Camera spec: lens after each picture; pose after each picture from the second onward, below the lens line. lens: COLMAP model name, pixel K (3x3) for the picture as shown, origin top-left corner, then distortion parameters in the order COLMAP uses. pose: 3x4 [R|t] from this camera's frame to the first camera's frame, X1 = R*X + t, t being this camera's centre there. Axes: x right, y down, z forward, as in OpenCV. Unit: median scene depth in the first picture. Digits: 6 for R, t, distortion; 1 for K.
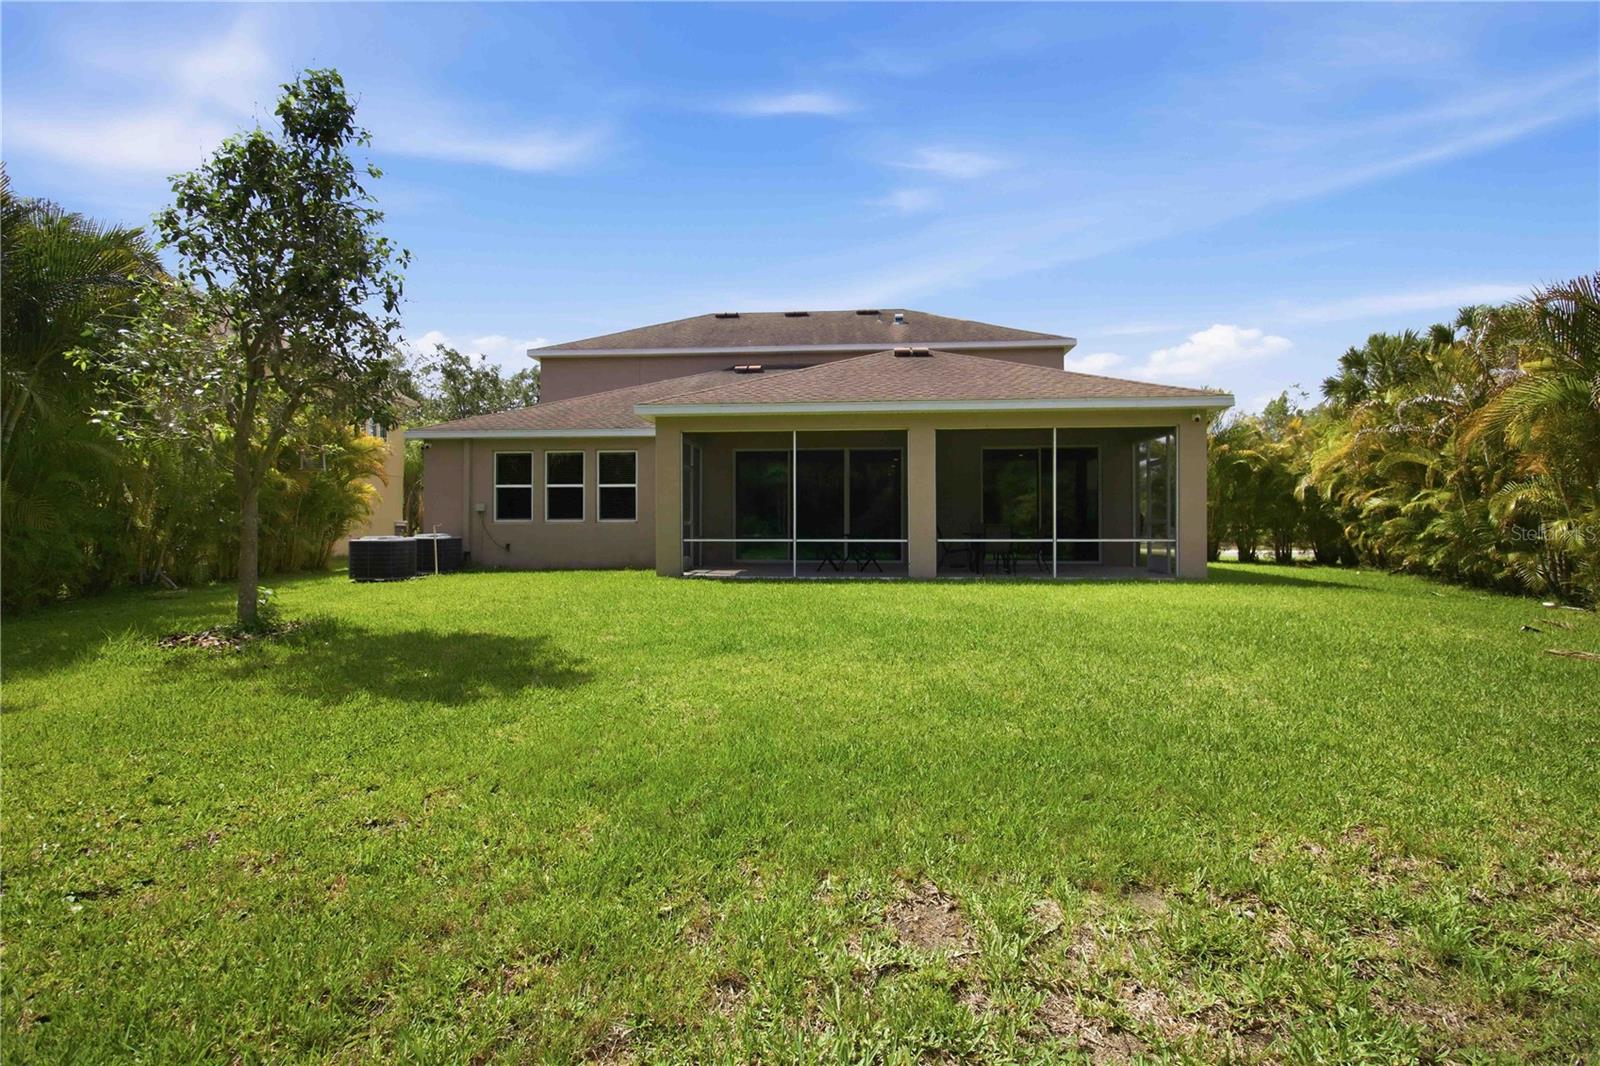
lens RADIAL K [[777.7, 0, 802.9], [0, 777.7, 535.3], [0, 0, 1]] dist [-0.002181, -0.000105]
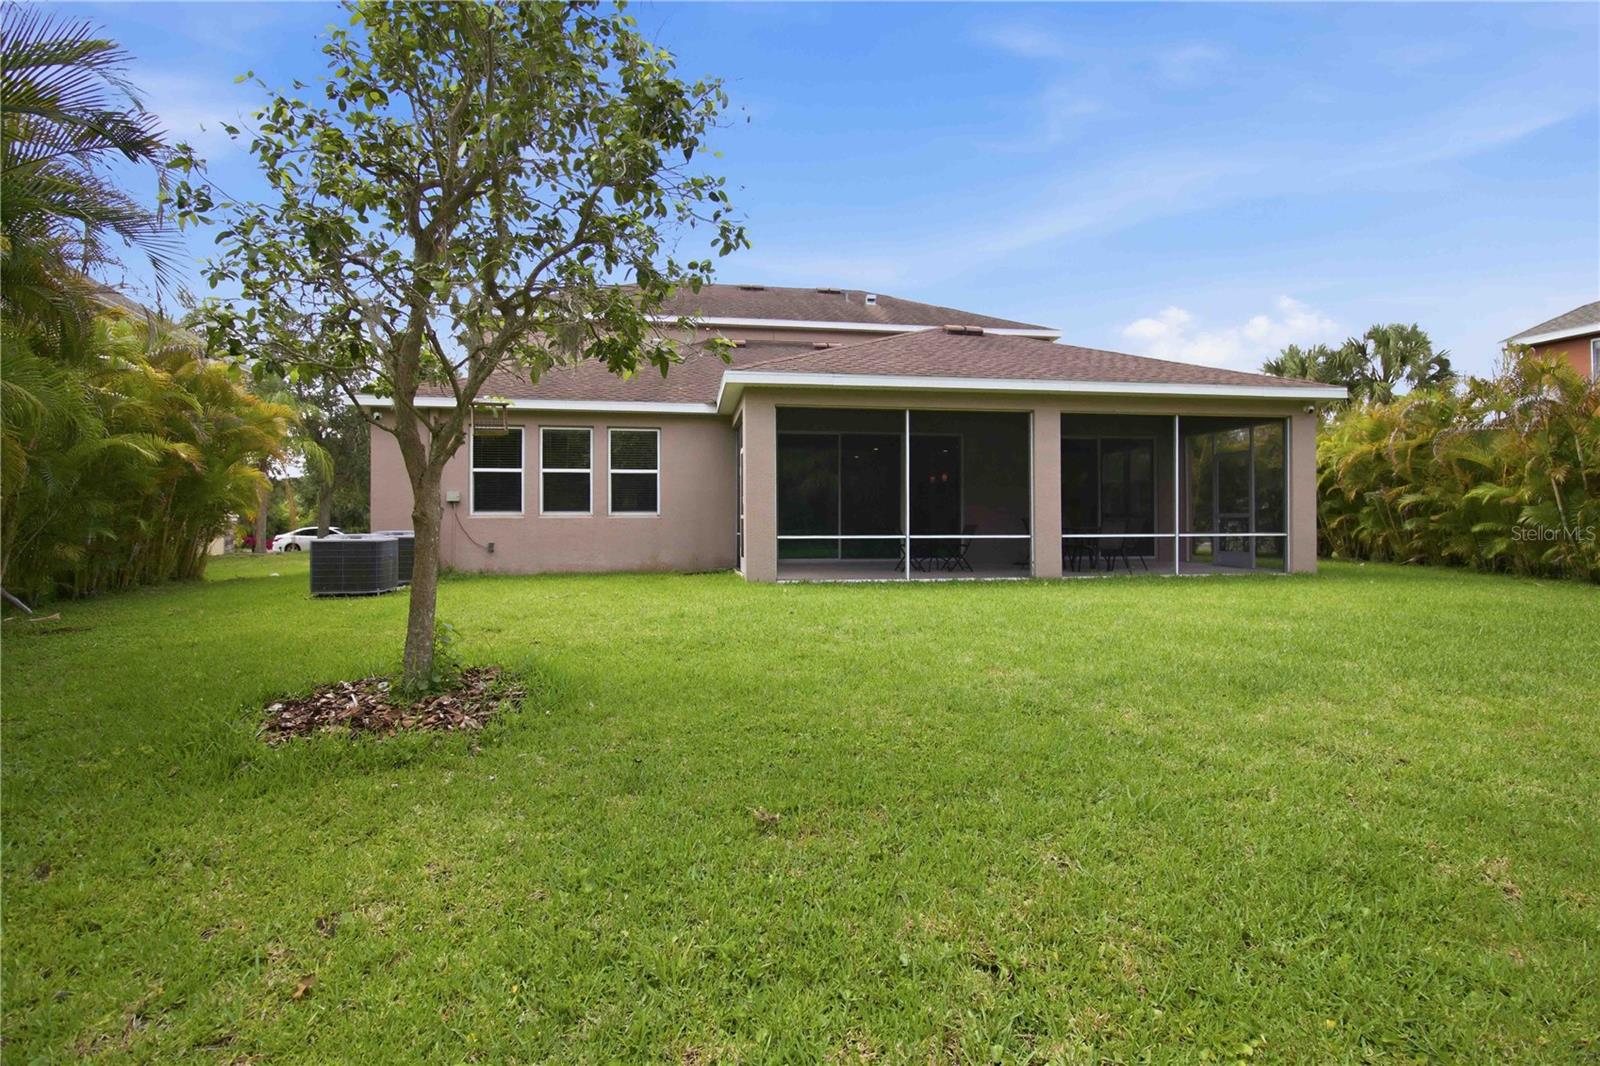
lens RADIAL K [[777.7, 0, 798.3], [0, 777.7, 528.8], [0, 0, 1]] dist [-0.002181, -0.000105]
pose [[0.964857, -0.001651, 0.262770, -0.293061], [0.003118, 0.999982, -0.005166, 0.001704], [-0.262756, 0.005804, 0.964845, 0.170830]]
